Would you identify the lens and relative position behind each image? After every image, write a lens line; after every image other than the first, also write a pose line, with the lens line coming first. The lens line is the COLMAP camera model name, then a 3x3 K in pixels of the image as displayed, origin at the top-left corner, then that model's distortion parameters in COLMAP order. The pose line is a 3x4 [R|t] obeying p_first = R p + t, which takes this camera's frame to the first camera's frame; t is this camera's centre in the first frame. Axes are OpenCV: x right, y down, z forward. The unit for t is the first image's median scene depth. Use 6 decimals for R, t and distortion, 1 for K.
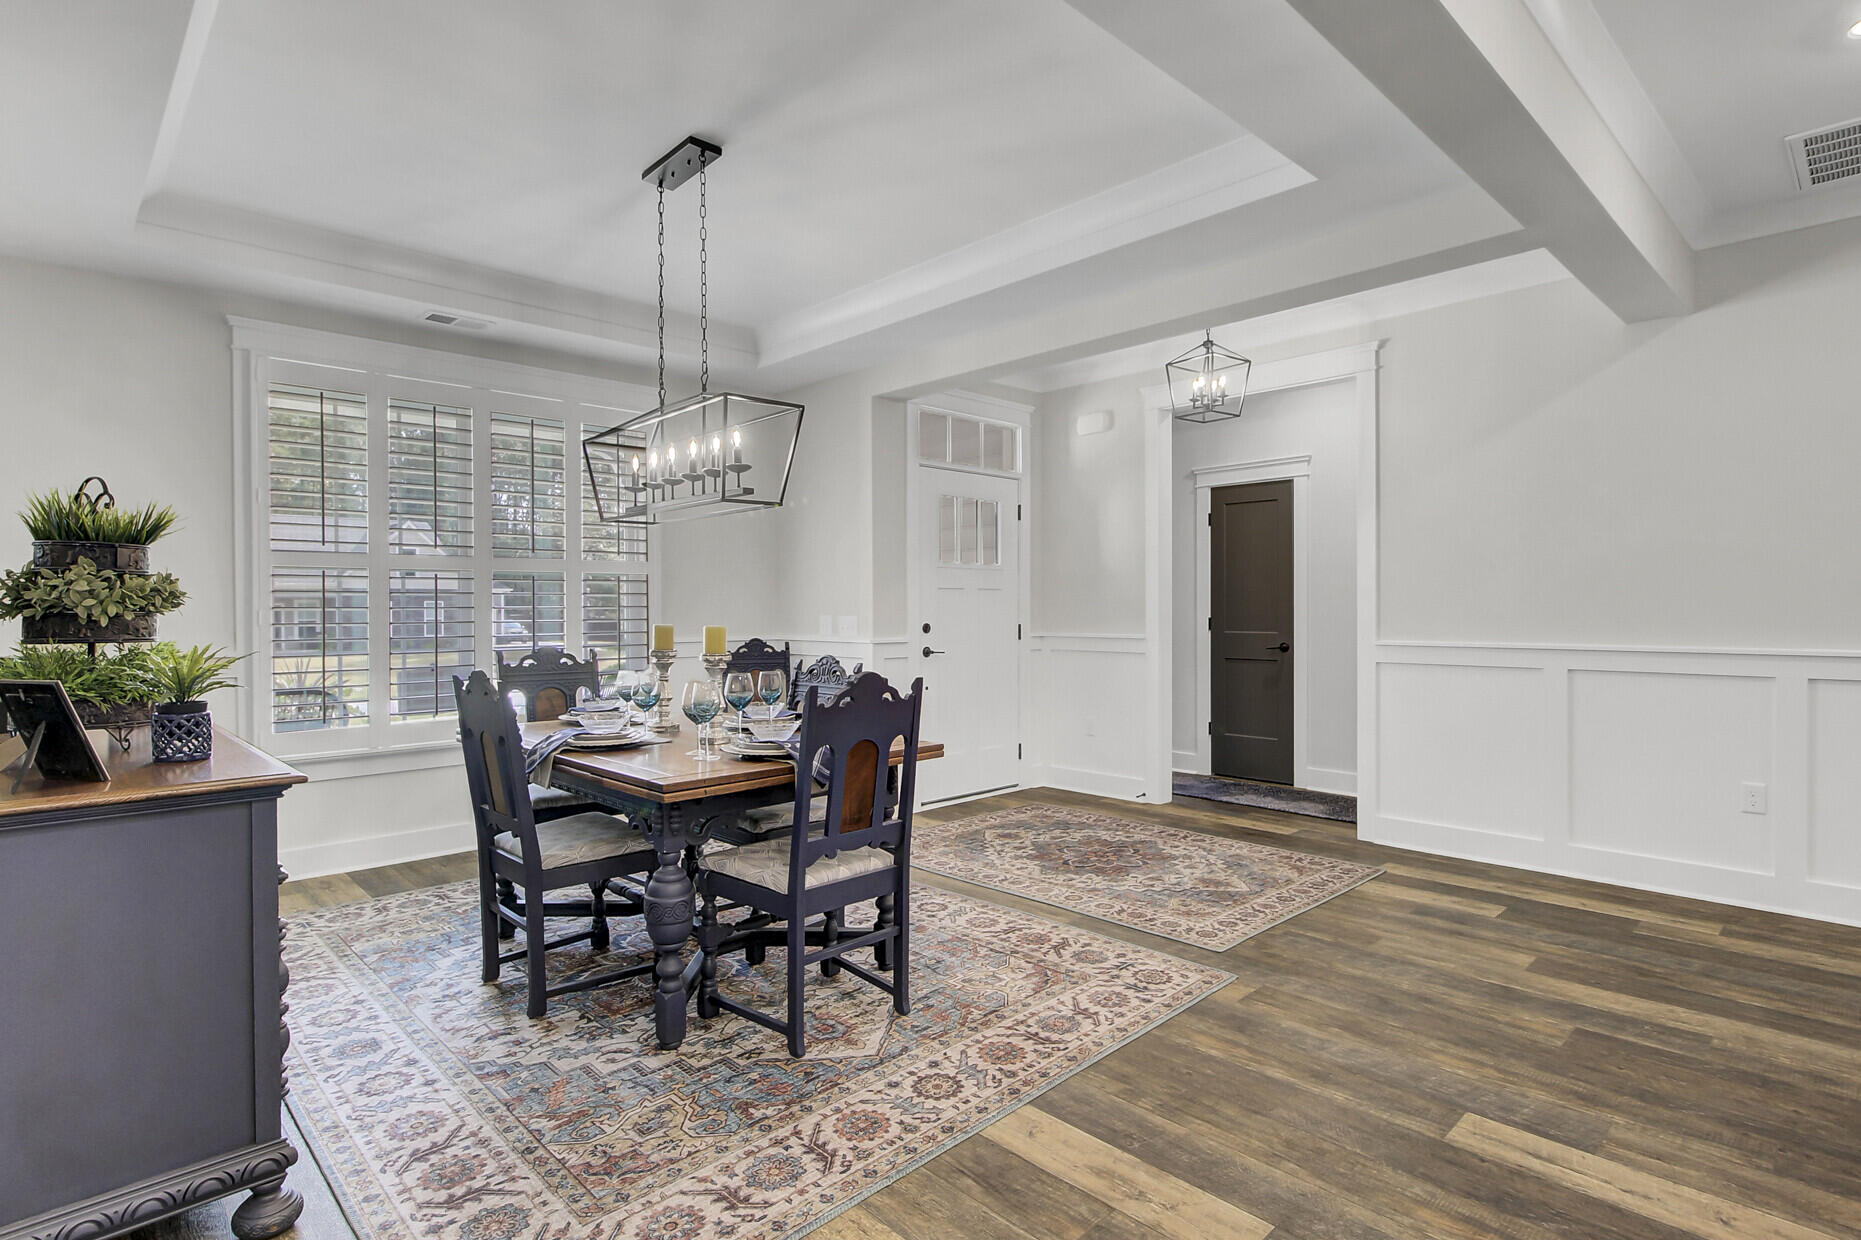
lens RADIAL K [[940.7, 0, 924.6], [0, 940.7, 619.4], [0, 0, 1]] dist [0.002358, -0.000360]
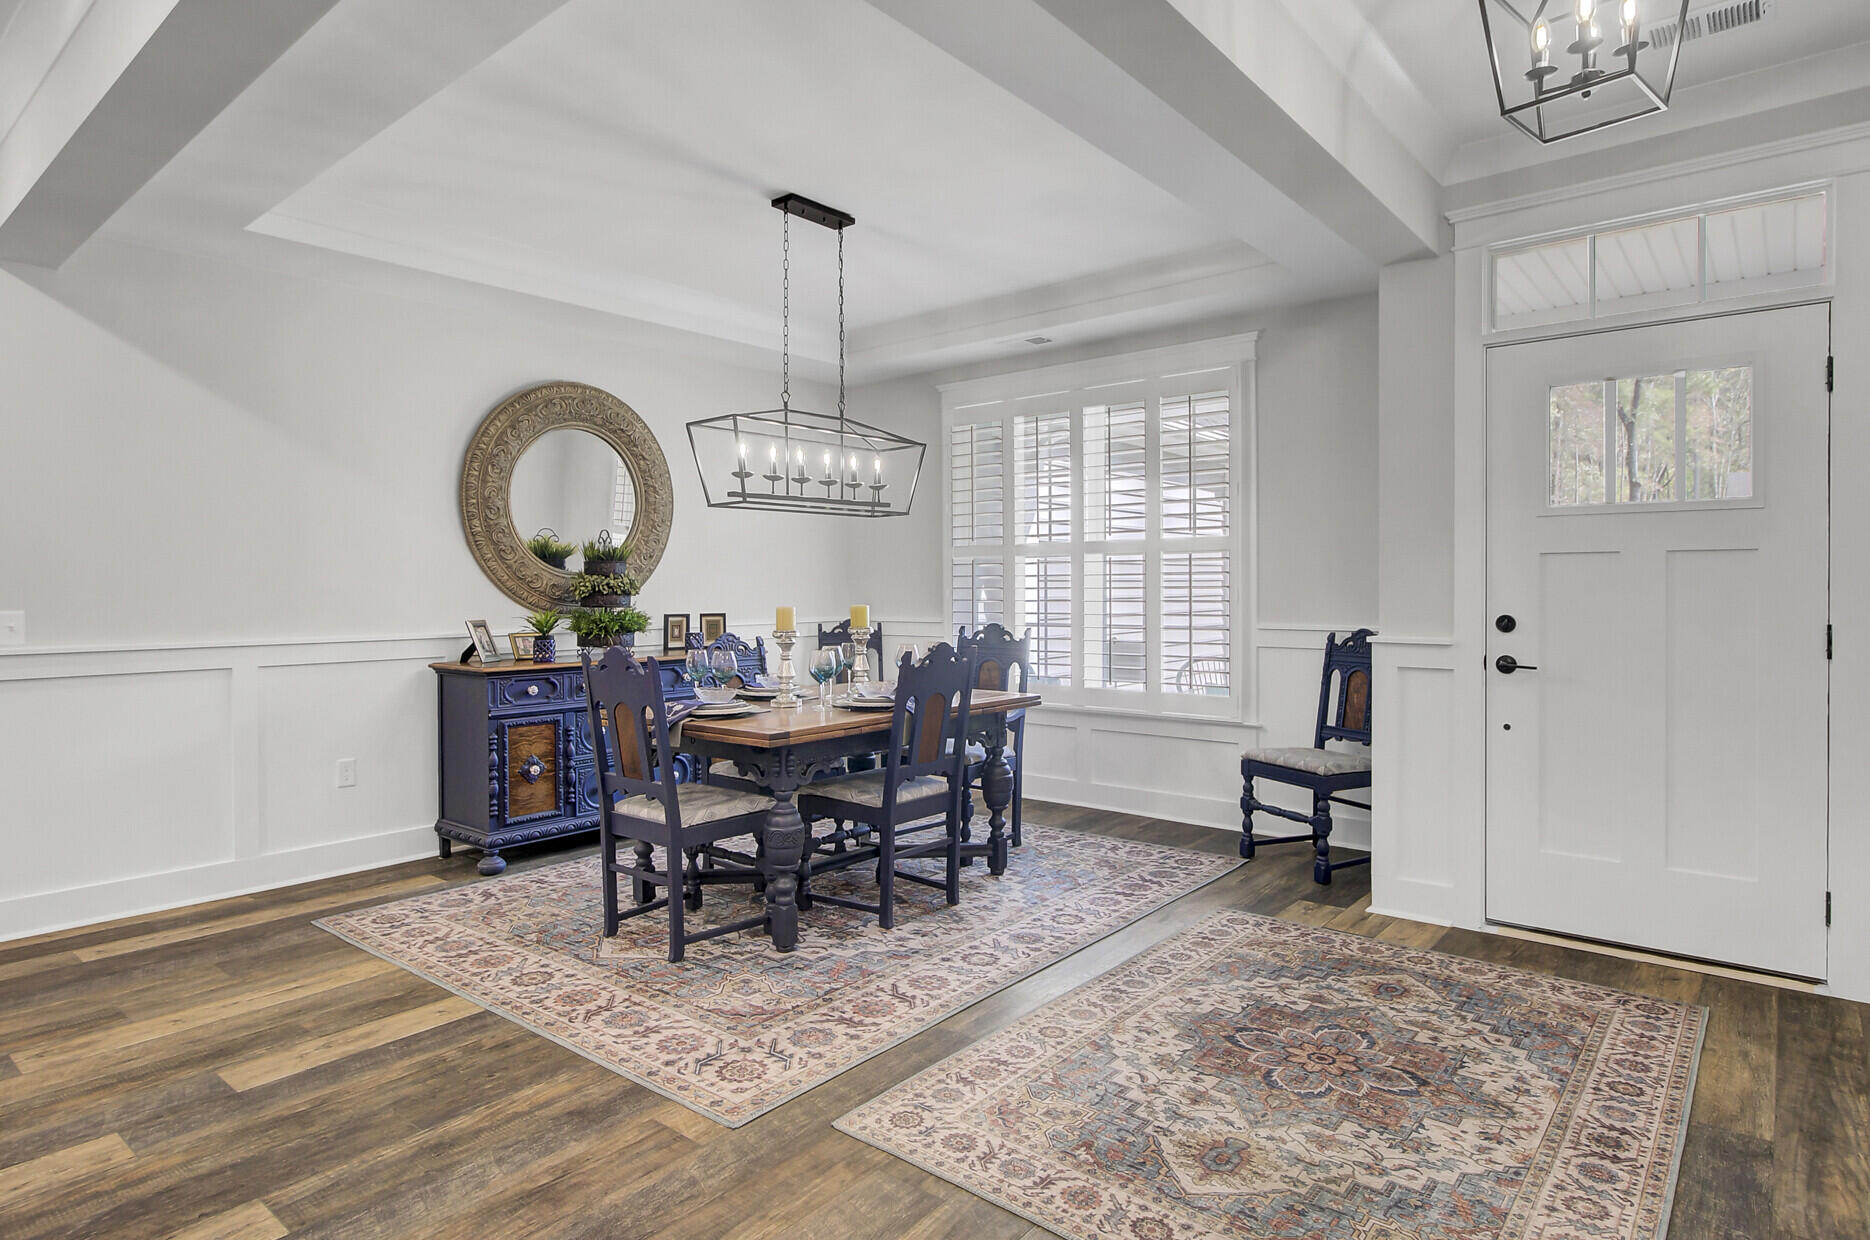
lens RADIAL K [[1039.3, 0, 928.8], [0, 1039.3, 606.2], [0, 0, 1]] dist [-0.000796, 0.001450]
pose [[0.108716, 0.020144, -0.993869, 1.111736], [-0.007909, 0.999781, 0.019399, -0.020465], [0.994041, 0.005752, 0.108852, 1.067786]]
